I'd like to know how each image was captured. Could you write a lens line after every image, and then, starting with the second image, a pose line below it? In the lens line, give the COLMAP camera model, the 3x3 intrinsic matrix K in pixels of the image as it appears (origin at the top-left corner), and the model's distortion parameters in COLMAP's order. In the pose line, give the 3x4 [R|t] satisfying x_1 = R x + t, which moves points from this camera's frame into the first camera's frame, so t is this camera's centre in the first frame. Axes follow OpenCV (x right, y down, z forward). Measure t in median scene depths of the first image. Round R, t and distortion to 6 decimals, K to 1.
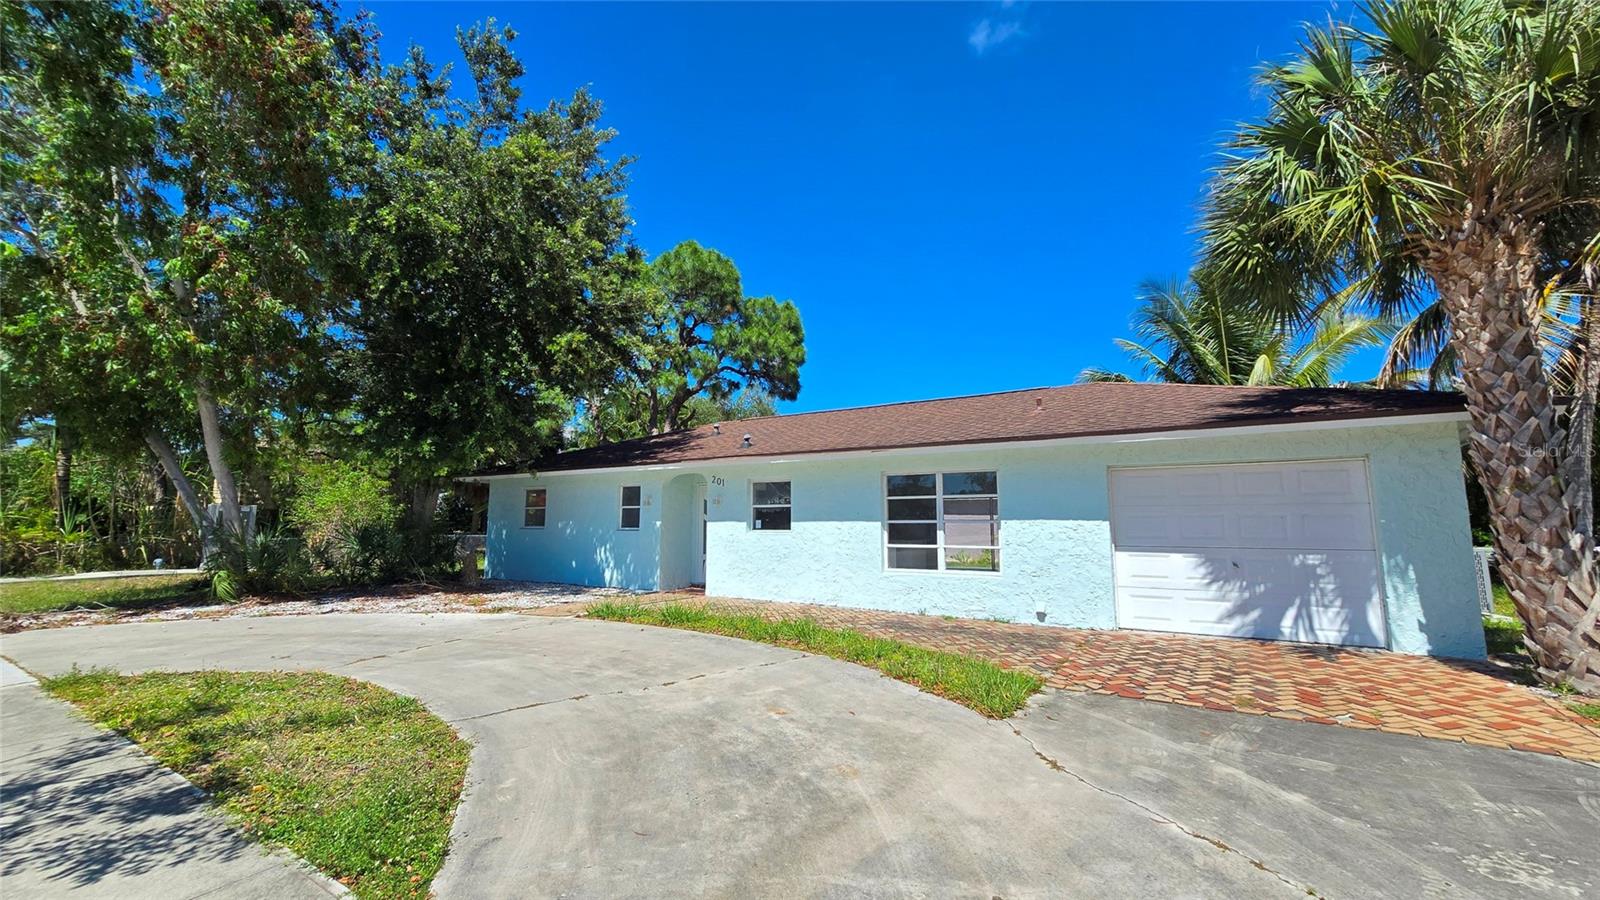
lens RADIAL K [[654.0, 0, 796.6], [0, 654.0, 445.0], [0, 0, 1]] dist [-0.003293, -0.000086]
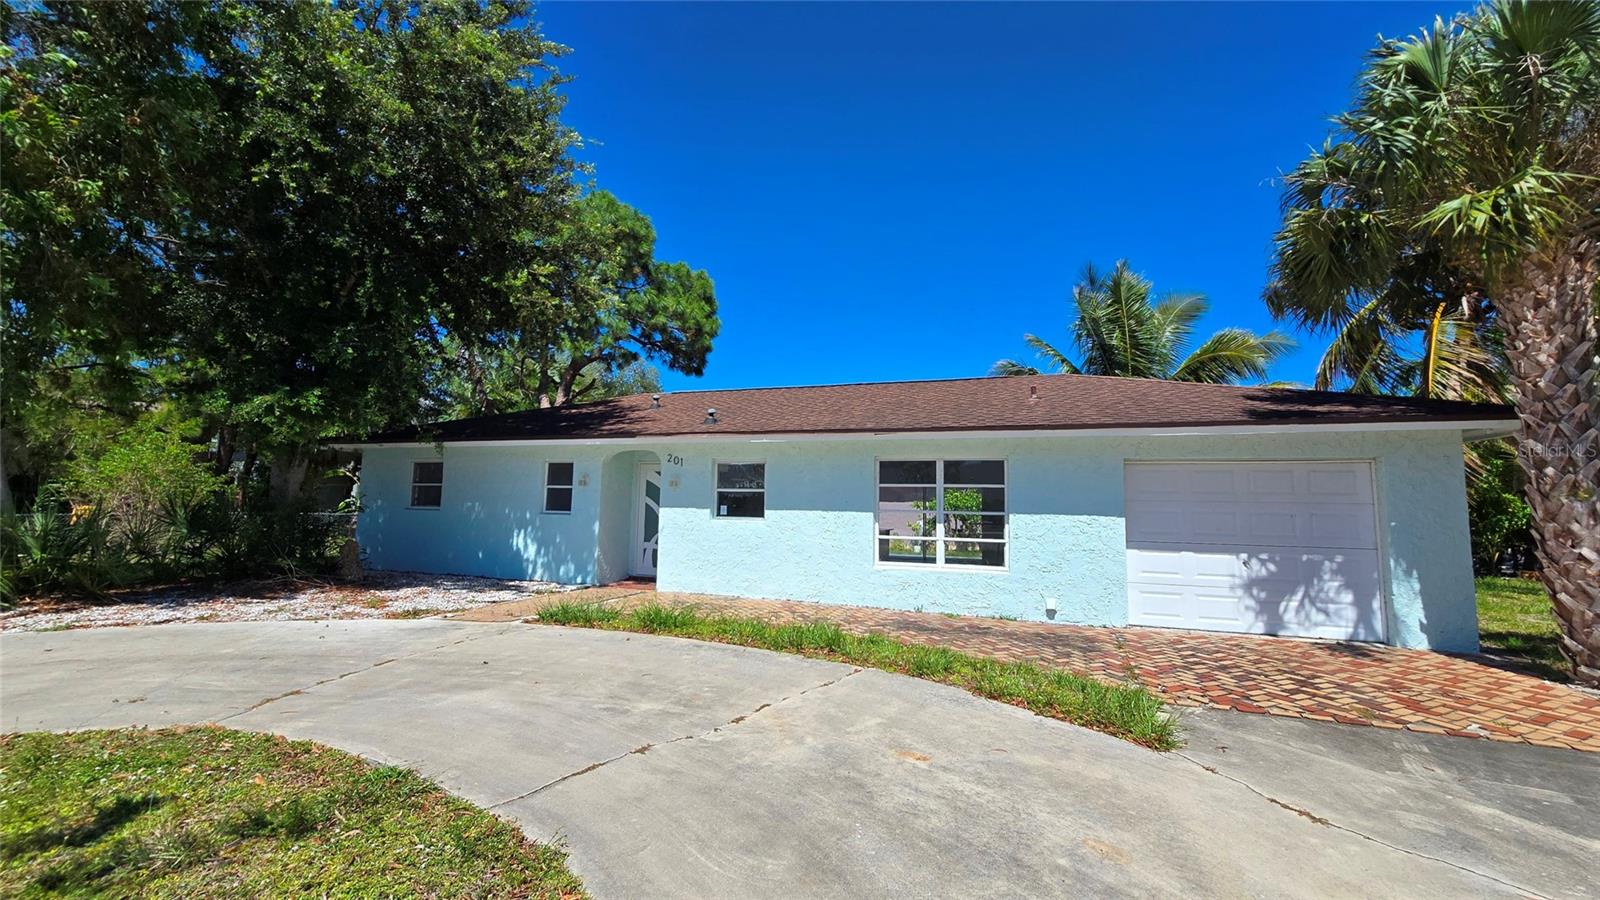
lens RADIAL K [[654.0, 0, 796.6], [0, 654.0, 445.0], [0, 0, 1]] dist [-0.003293, -0.000086]
pose [[0.976389, 0.038213, 0.212611, -0.202499], [-0.044234, 0.998742, 0.023637, 0.009228], [-0.211440, -0.032484, 0.976851, 0.151083]]
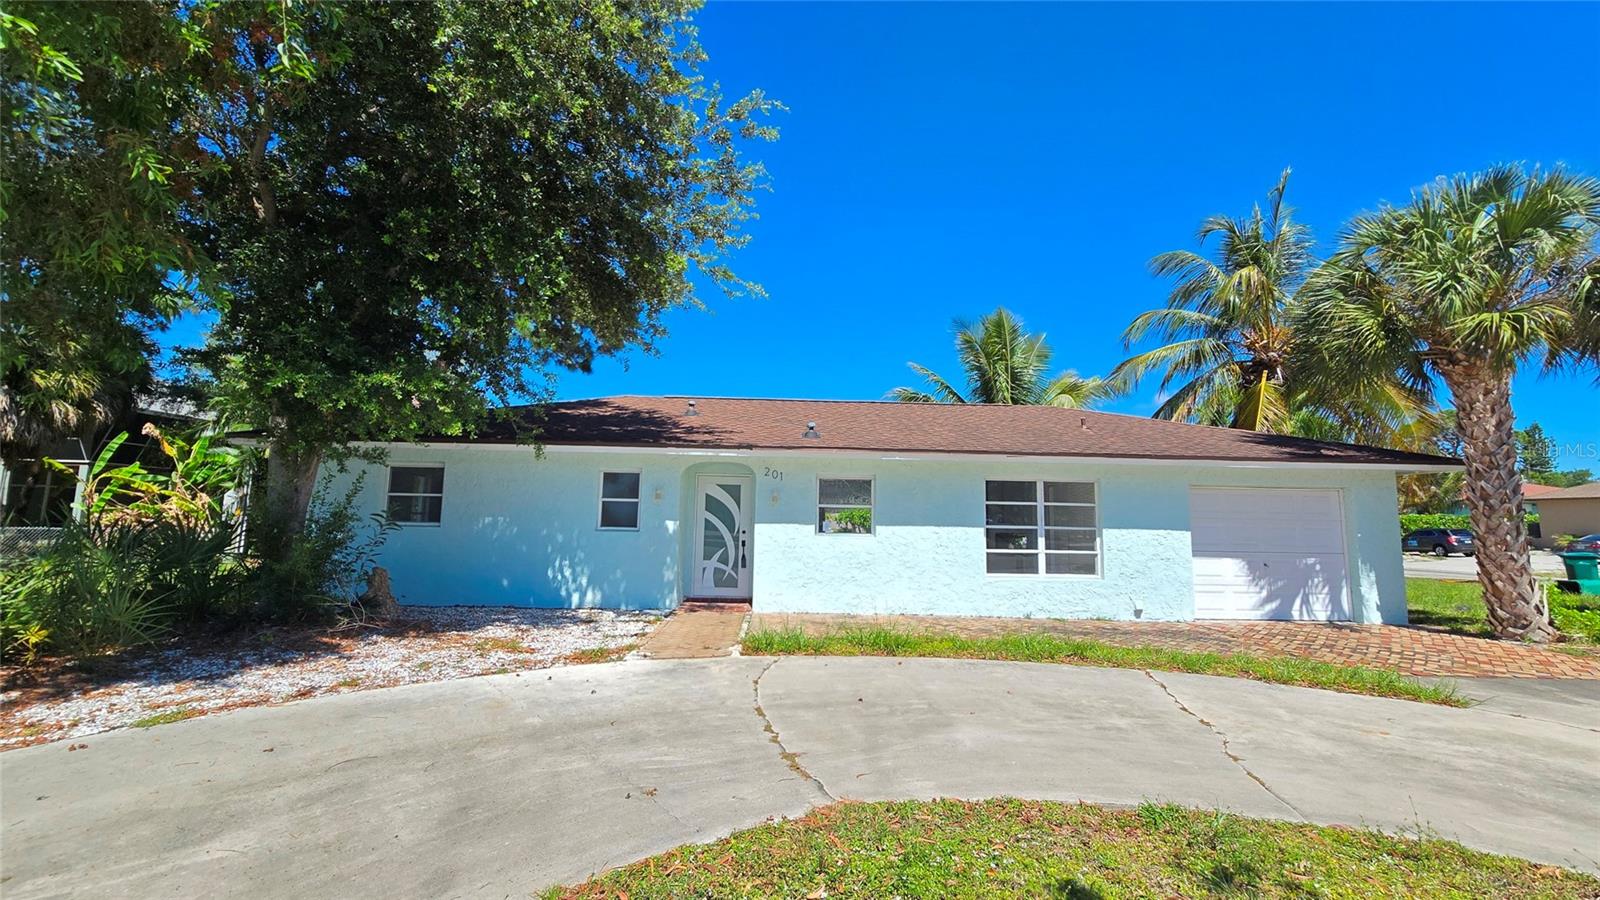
lens RADIAL K [[659.7, 0, 802.2], [0, 659.7, 441.6], [0, 0, 1]] dist [-0.002901, 0.000211]
pose [[0.825378, 0.079491, 0.558957, -0.771147], [-0.085732, 0.996204, -0.015078, 0.032018], [-0.558034, -0.035475, 0.829060, 0.384725]]
